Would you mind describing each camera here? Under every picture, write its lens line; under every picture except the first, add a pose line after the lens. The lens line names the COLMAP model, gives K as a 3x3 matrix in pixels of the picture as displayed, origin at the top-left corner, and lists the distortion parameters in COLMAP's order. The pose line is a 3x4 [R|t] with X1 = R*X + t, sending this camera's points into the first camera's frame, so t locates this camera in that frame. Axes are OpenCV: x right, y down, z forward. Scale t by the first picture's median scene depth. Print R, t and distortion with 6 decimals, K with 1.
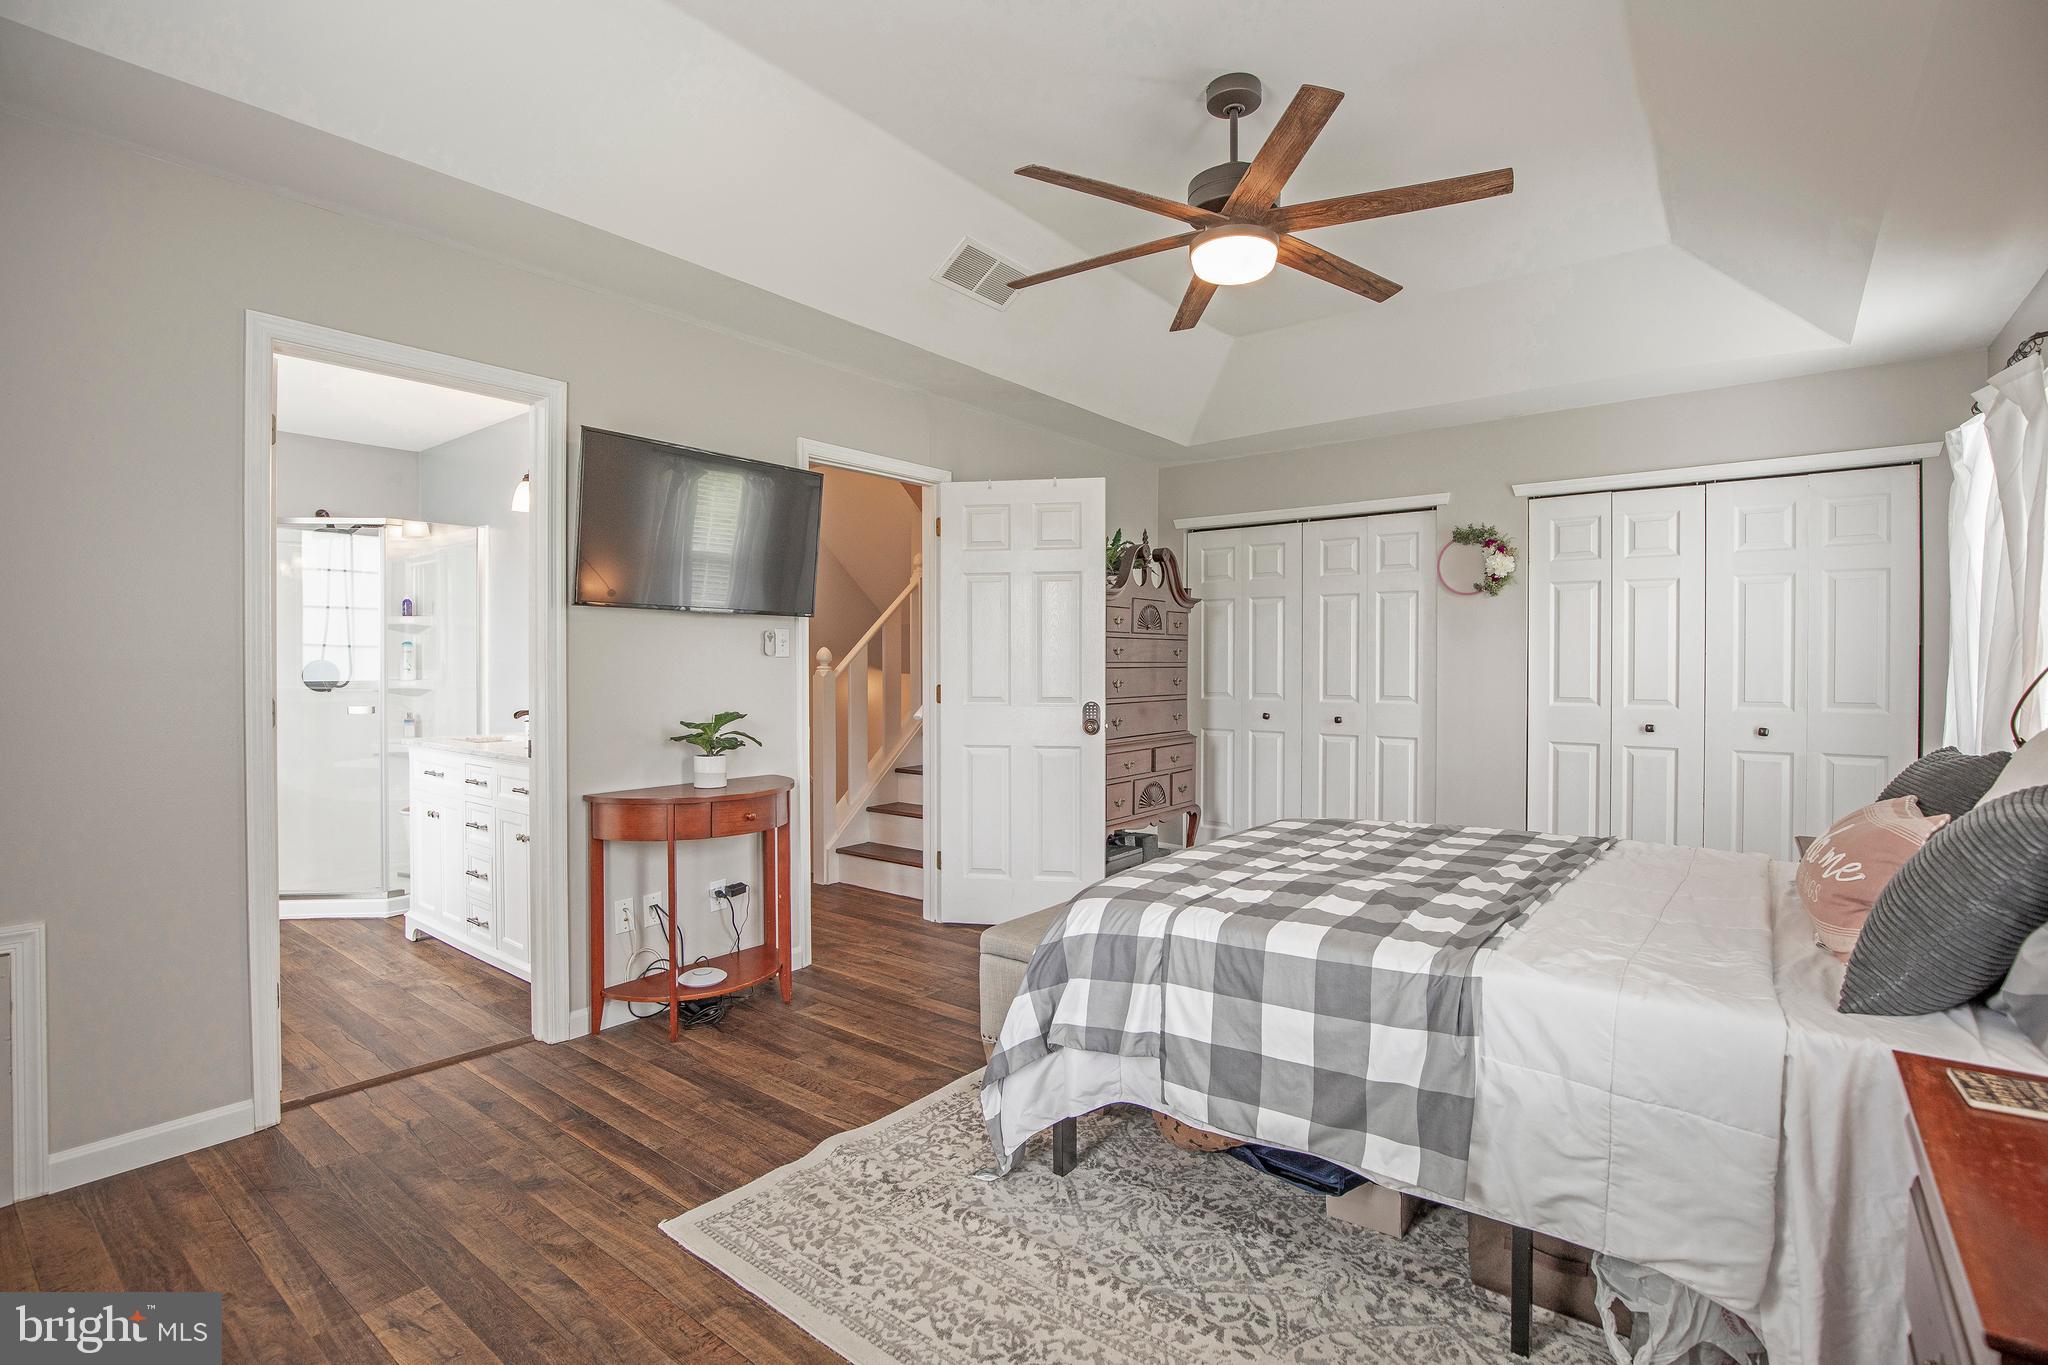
lens RADIAL K [[945.3, 0, 1023.2], [0, 945.3, 675.1], [0, 0, 1]] dist [-0.031432, 0.000399]
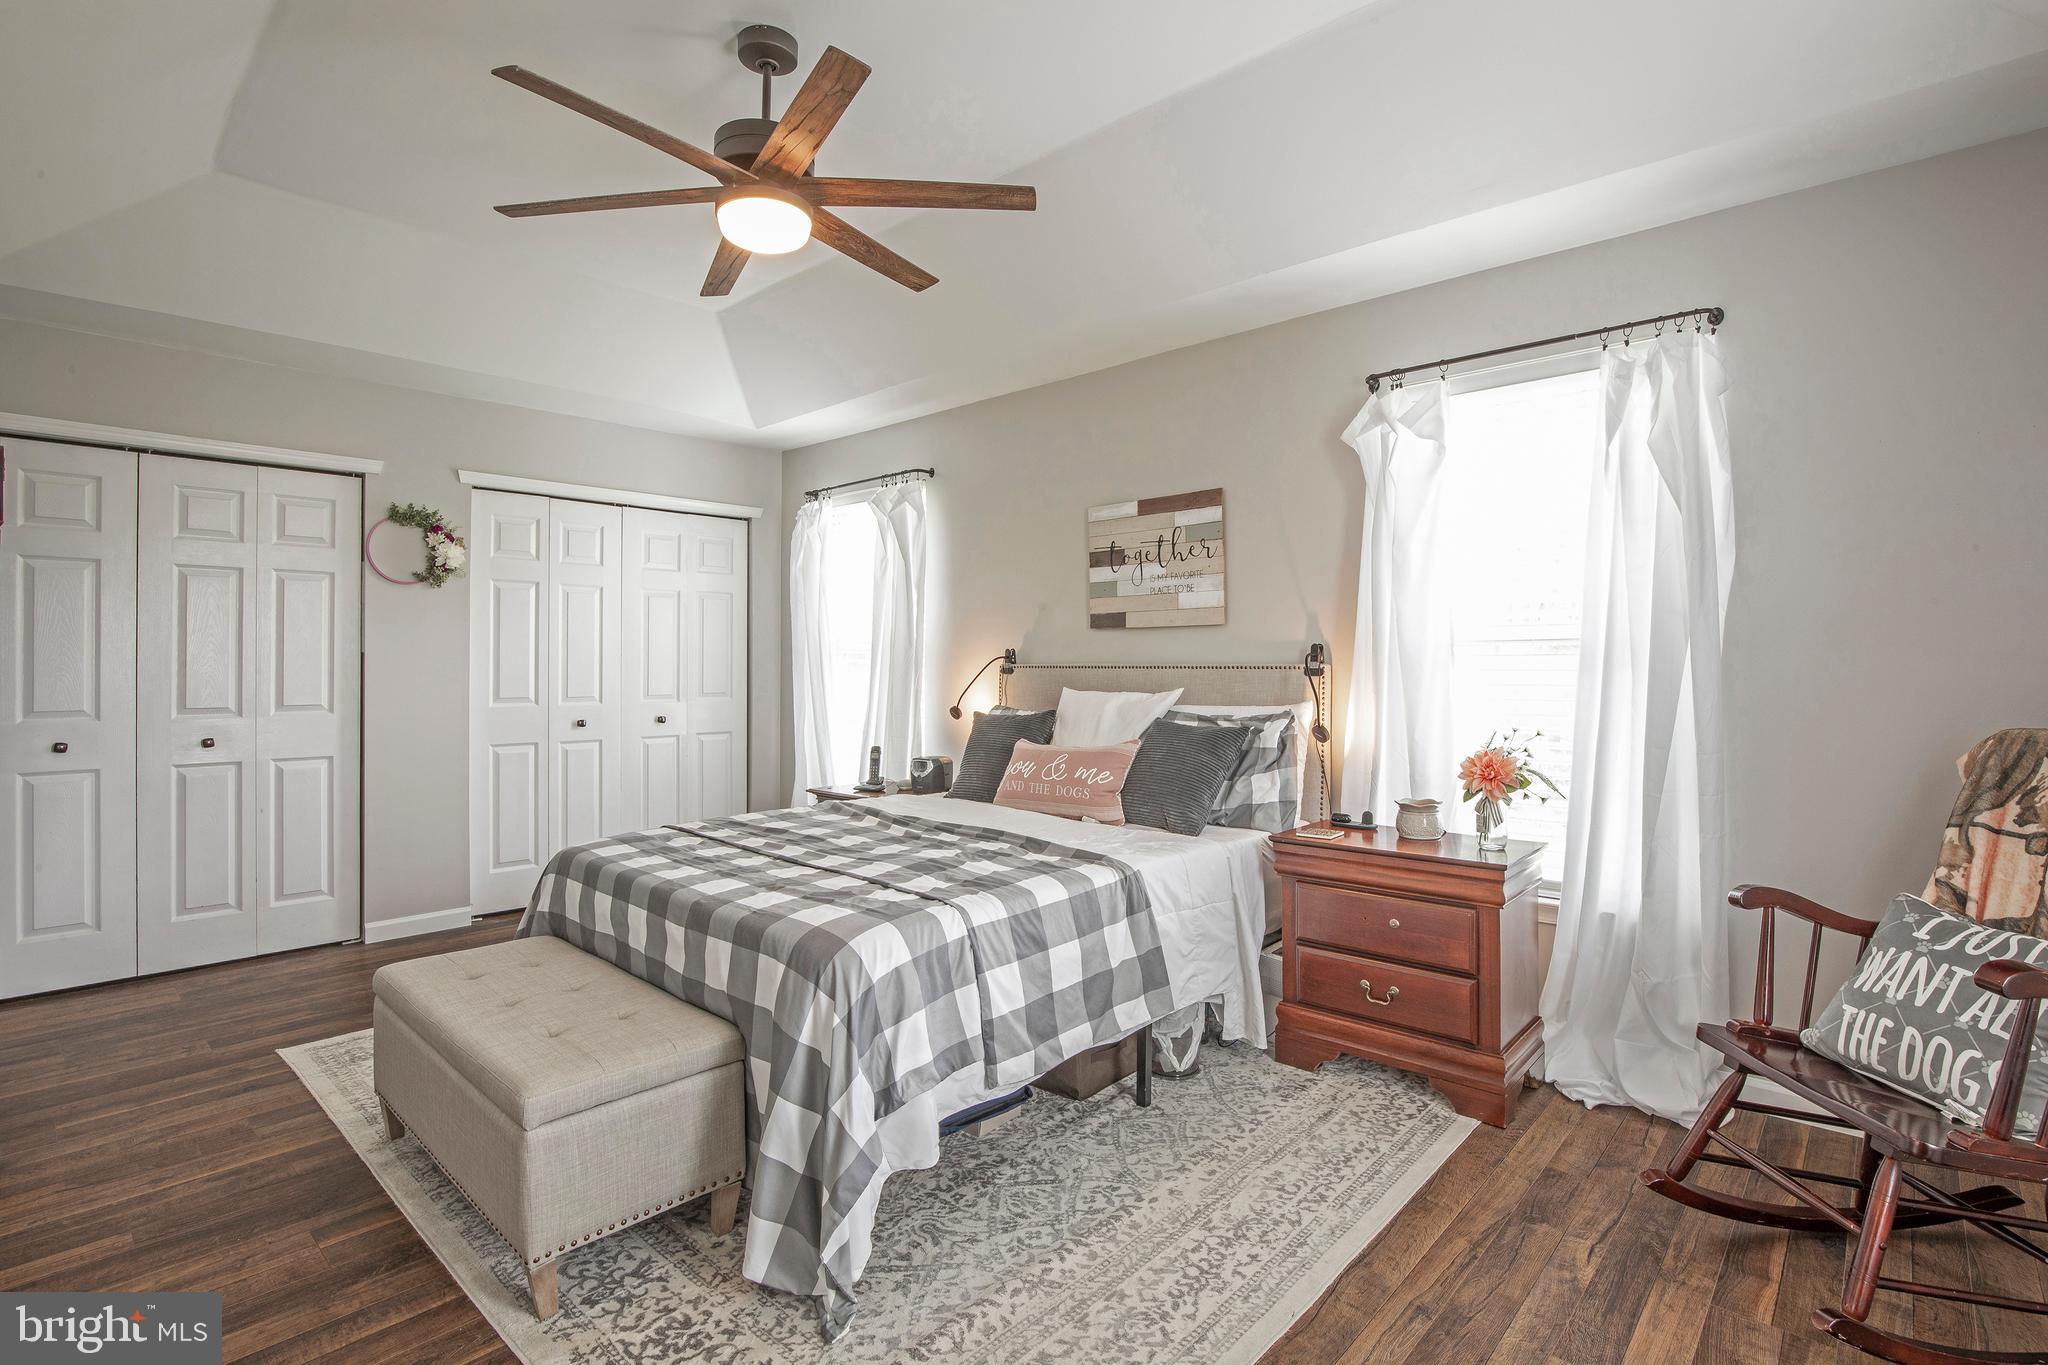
lens RADIAL K [[986.5, 0, 1031.4], [0, 986.5, 660.1], [0, 0, 1]] dist [-0.021496, -0.000216]
pose [[0.073492, 0.003208, 0.997291, -0.713614], [0.012434, 0.999914, -0.004133, -0.008259], [-0.997218, 0.012704, 0.073446, 0.669196]]
